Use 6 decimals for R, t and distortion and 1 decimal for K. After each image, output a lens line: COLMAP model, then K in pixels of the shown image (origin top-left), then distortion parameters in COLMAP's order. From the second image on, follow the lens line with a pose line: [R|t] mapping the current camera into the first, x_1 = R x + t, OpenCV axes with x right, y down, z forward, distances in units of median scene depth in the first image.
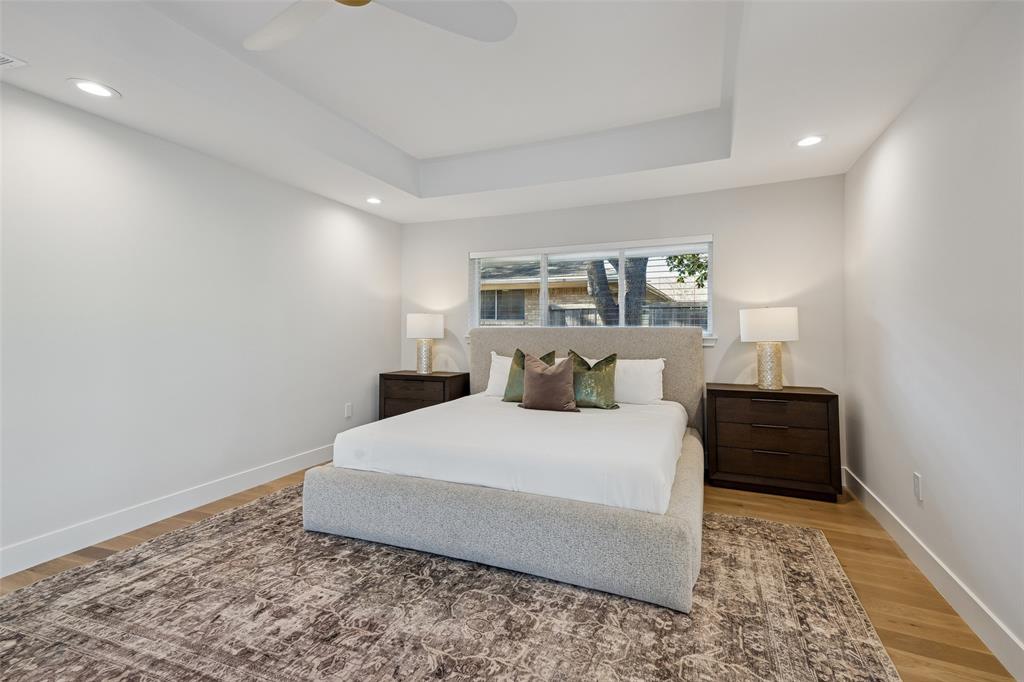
lens RADIAL K [[468.9, 0, 509.0], [0, 468.9, 338.4], [0, 0, 1]] dist [0.091785, 0.000315]
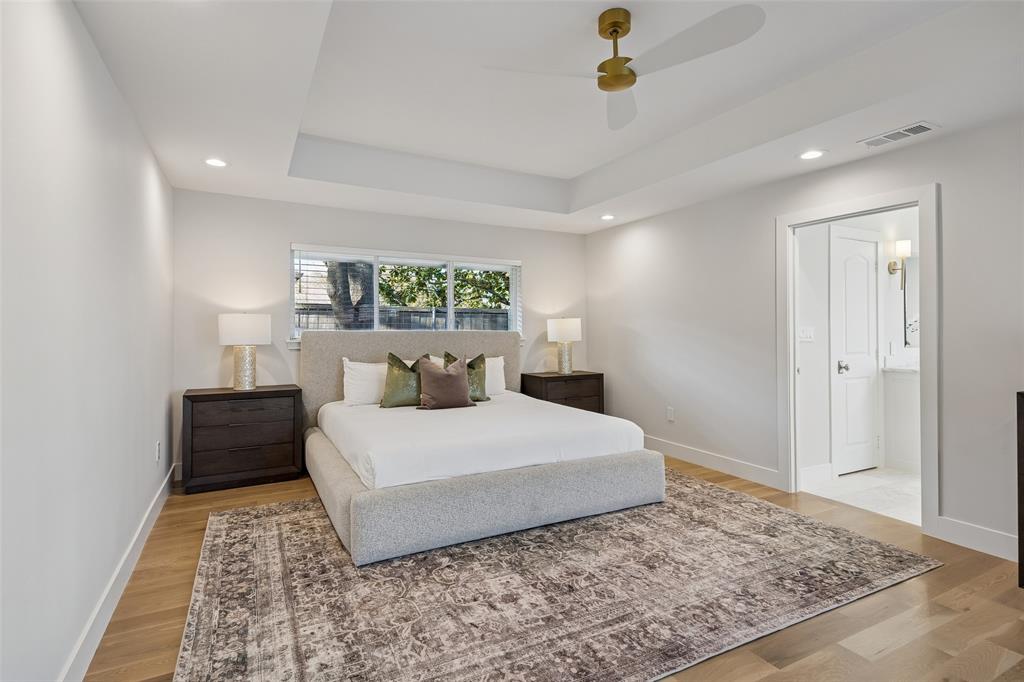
lens RADIAL K [[504.7, 0, 510.7], [0, 504.7, 335.6], [0, 0, 1]] dist [0.022837, -0.000519]
pose [[0.634743, -0.006611, 0.772695, -1.117106], [0.017739, 0.999825, -0.006017, -0.005878], [-0.772520, 0.017526, 0.634749, 0.244395]]
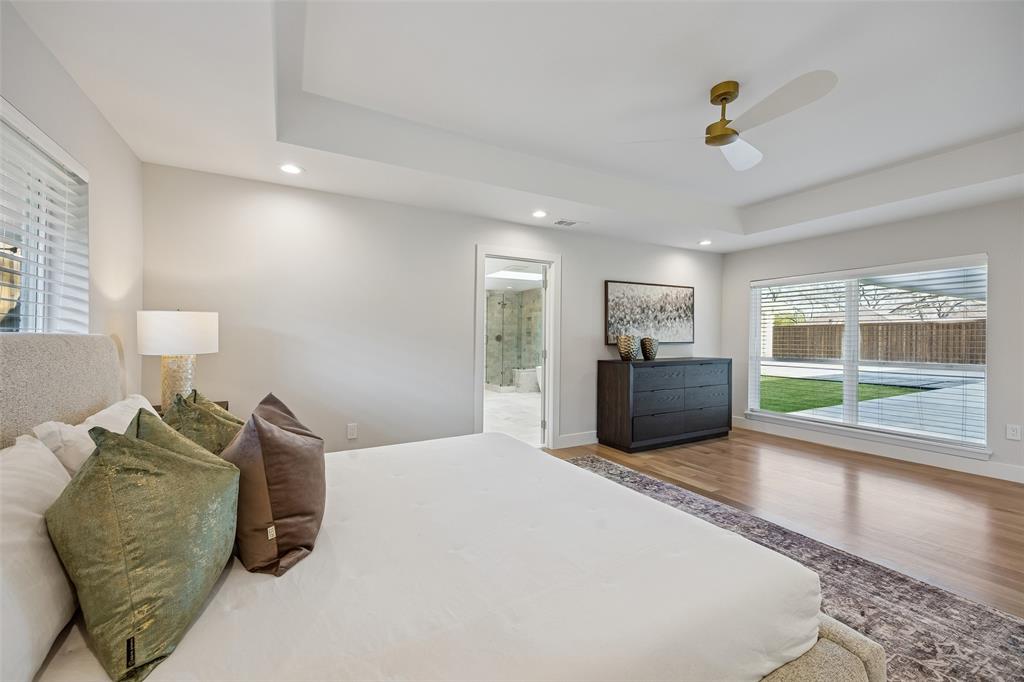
lens RADIAL K [[412.8, 0, 513.3], [0, 412.8, 333.7], [0, 0, 1]] dist [0.014187, -0.000444]
pose [[-0.787864, -0.004325, 0.615834, -0.464691], [0.008395, 0.999807, 0.017761, -0.046908], [-0.615792, 0.019163, -0.787676, 1.817853]]
